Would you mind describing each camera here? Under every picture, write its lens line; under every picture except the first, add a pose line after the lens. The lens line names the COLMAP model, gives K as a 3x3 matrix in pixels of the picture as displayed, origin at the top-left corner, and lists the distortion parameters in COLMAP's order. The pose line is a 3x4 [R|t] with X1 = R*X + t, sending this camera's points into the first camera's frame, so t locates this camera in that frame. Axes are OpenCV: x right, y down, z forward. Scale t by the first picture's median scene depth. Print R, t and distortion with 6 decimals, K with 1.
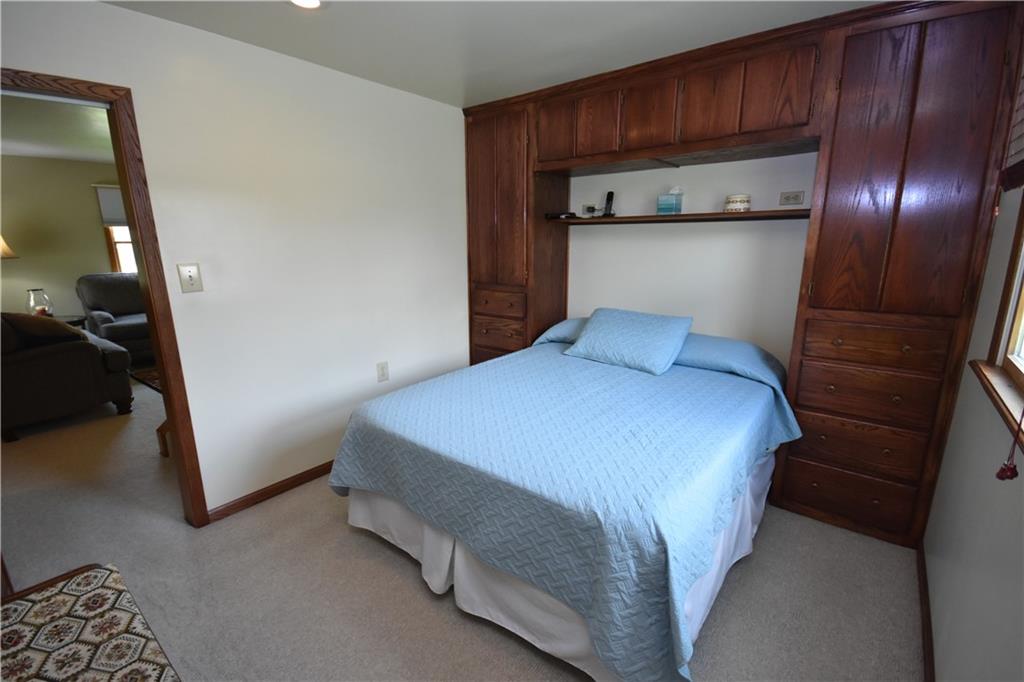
lens RADIAL K [[451.1, 0, 515.0], [0, 451.1, 338.7], [0, 0, 1]] dist [0.008896, -0.013049]
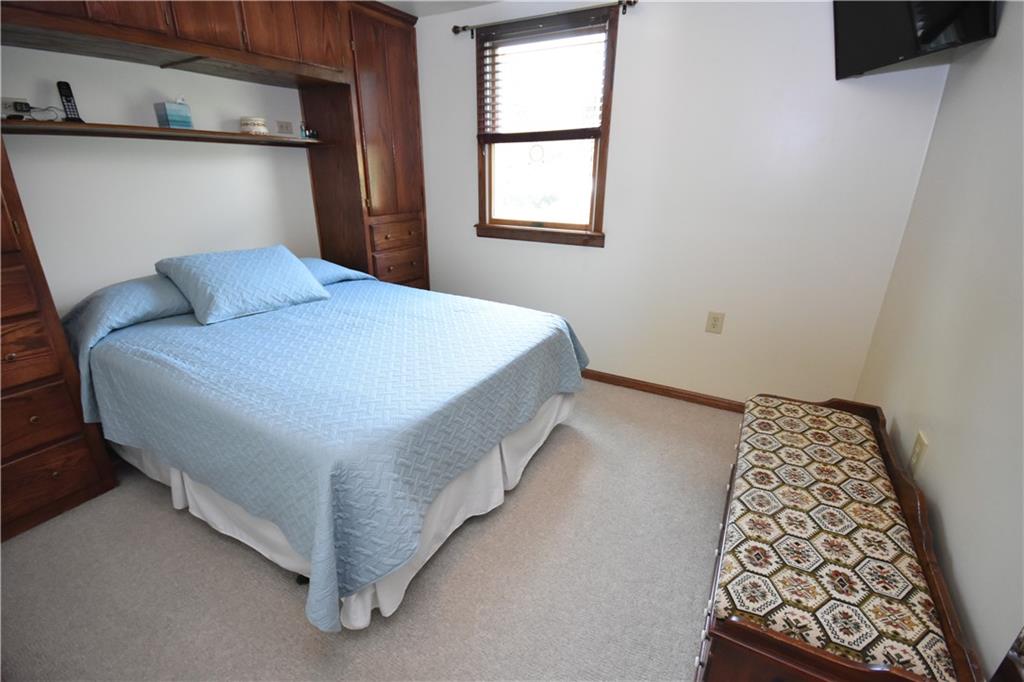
lens RADIAL K [[451.1, 0, 512.3], [0, 451.1, 343.8], [0, 0, 1]] dist [0.008896, -0.013049]
pose [[-0.154997, -0.338362, 0.928163, -0.749650], [0.210986, 0.906504, 0.365699, -0.115114], [-0.965122, 0.252512, -0.069116, 0.687901]]
